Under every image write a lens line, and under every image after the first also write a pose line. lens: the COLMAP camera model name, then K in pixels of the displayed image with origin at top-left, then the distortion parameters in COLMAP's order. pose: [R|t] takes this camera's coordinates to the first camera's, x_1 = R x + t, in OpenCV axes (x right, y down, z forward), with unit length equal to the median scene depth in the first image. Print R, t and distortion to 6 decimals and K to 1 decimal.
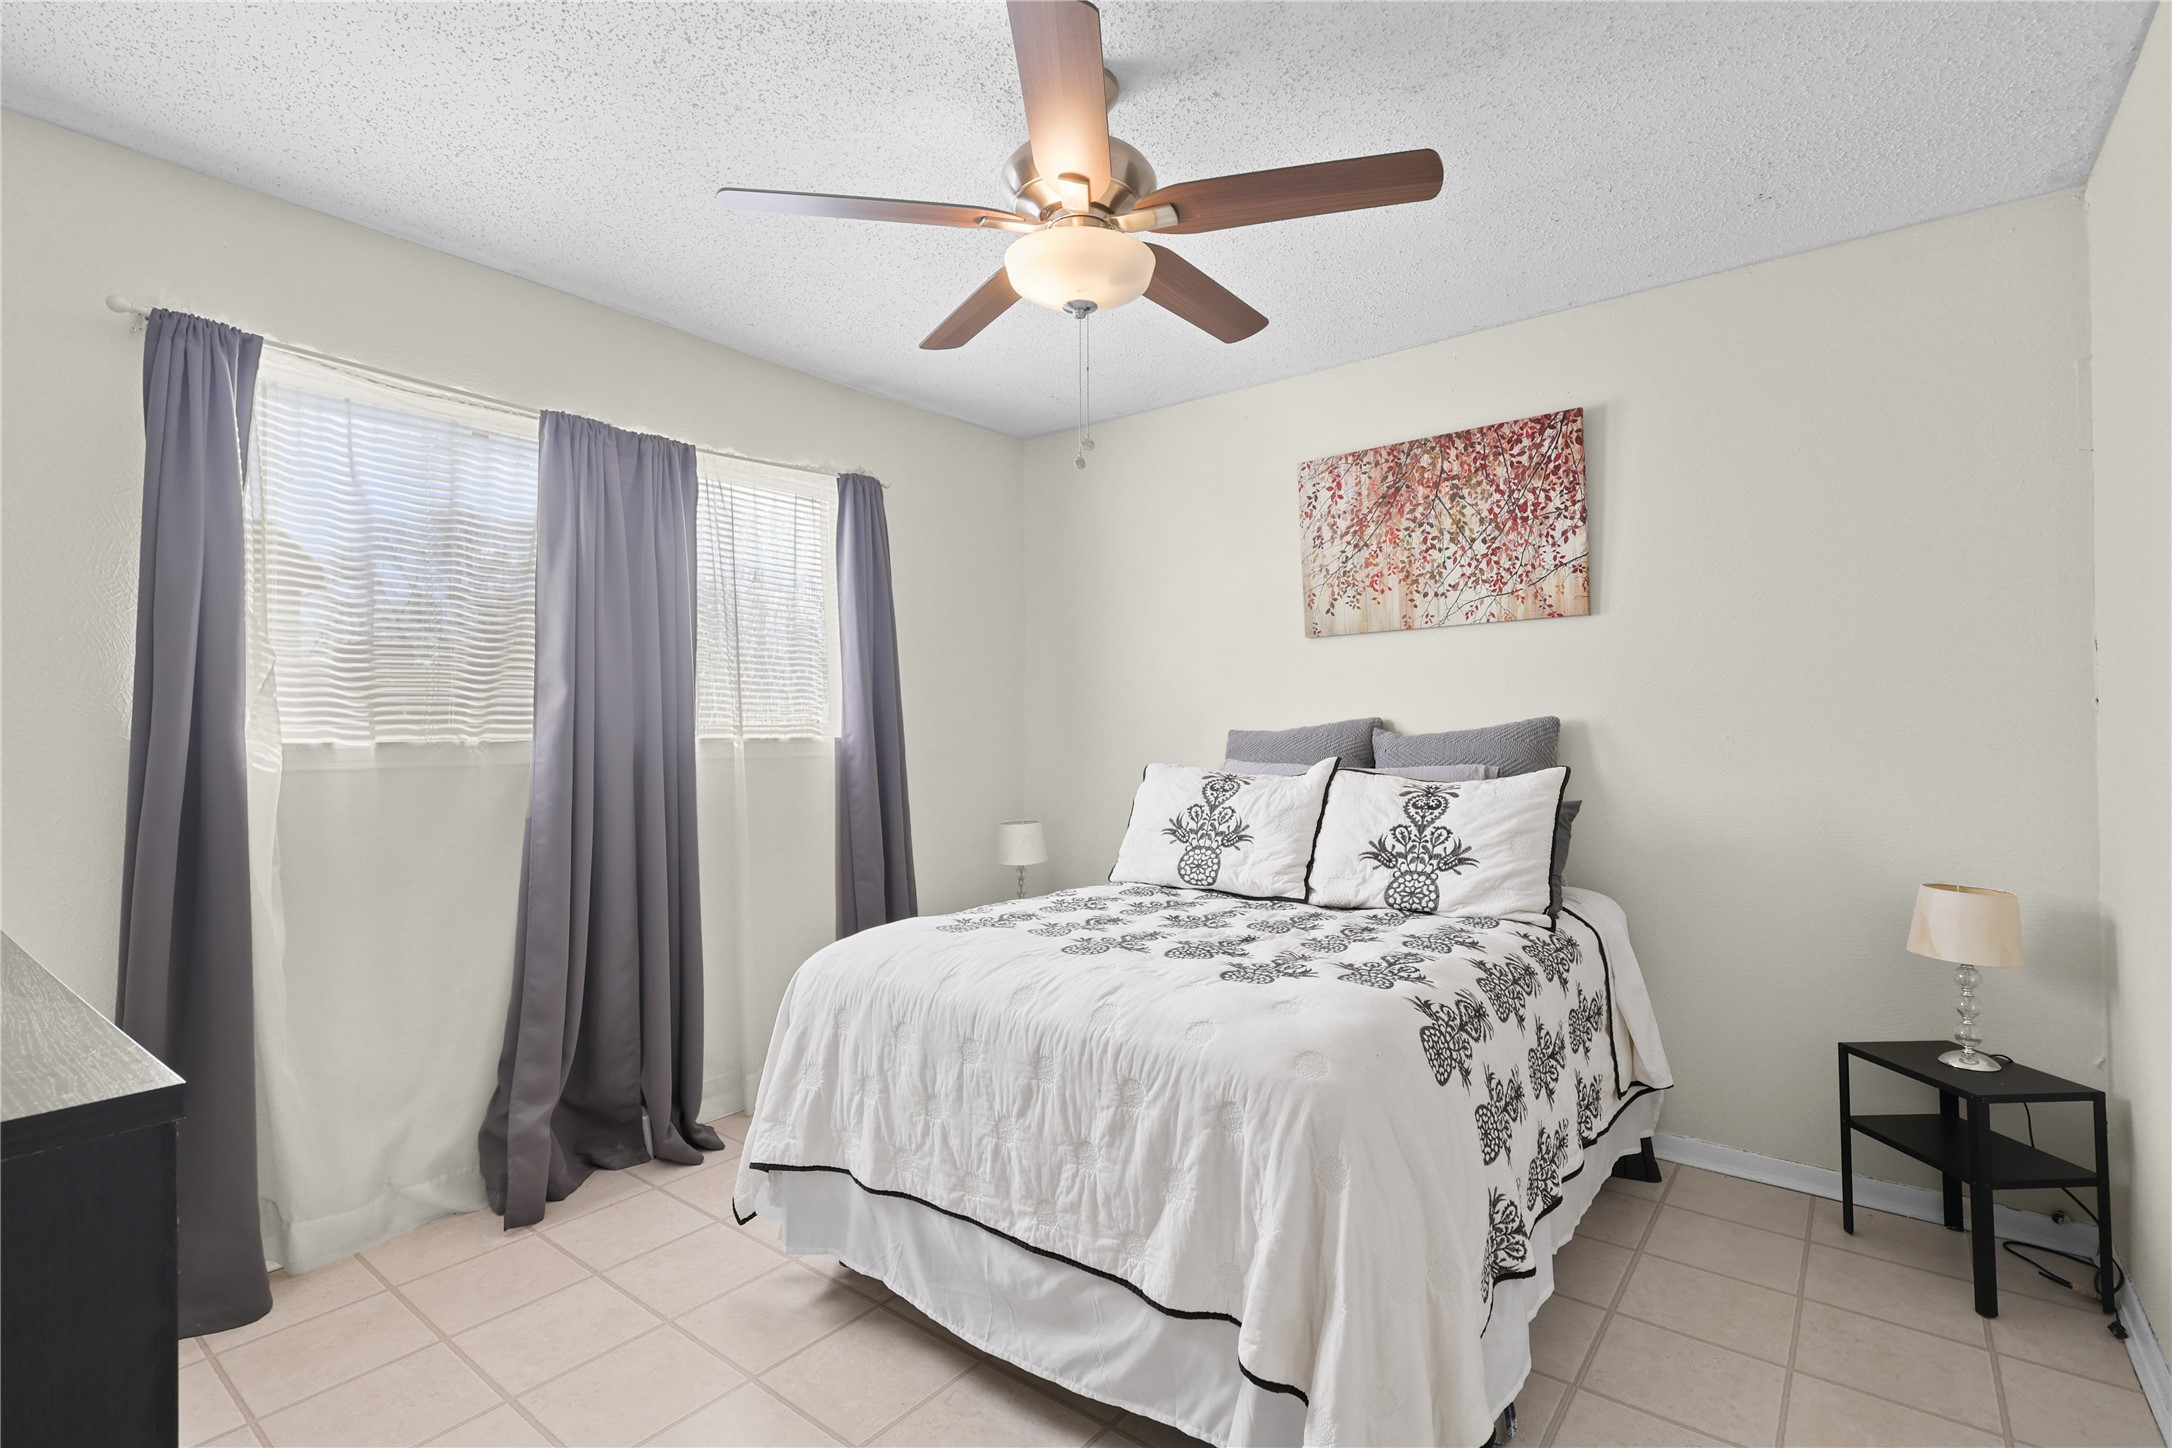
lens RADIAL K [[1005.3, 0, 1070.8], [0, 1005.3, 728.2], [0, 0, 1]] dist [-0.003650, -0.000766]
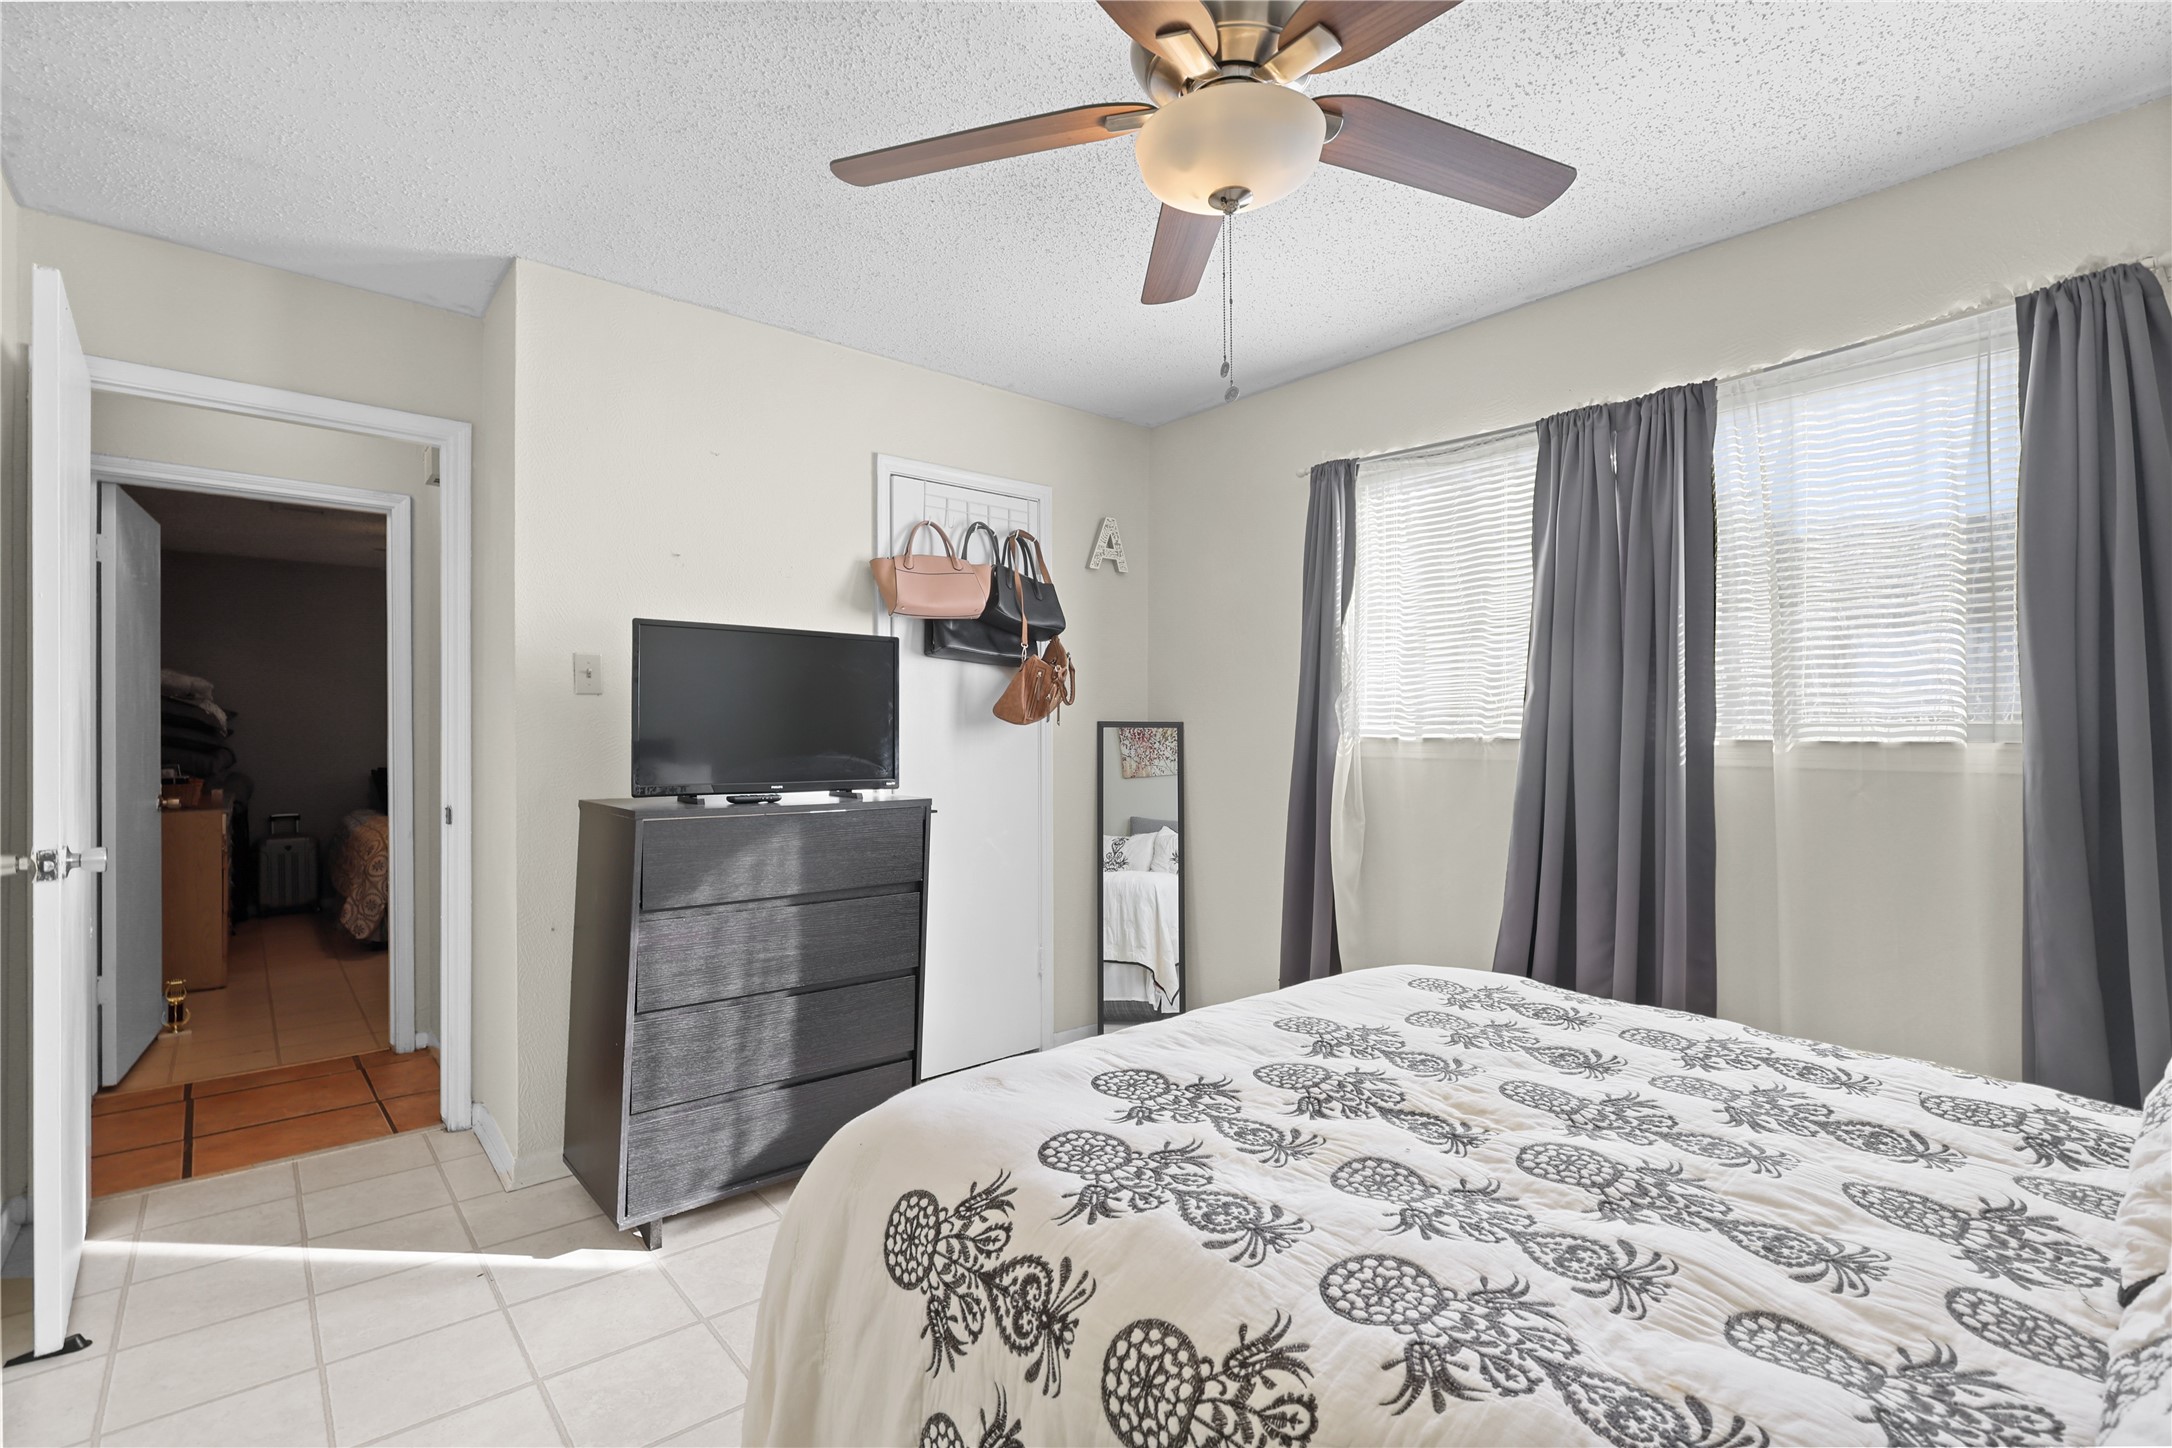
lens RADIAL K [[1005.3, 0, 1070.8], [0, 1005.3, 728.2], [0, 0, 1]] dist [-0.003650, -0.000766]
pose [[-0.200399, 0.007032, -0.979689, 0.601662], [-0.001301, 0.999971, 0.007444, -0.006187], [0.979714, 0.002766, -0.200384, 0.747921]]
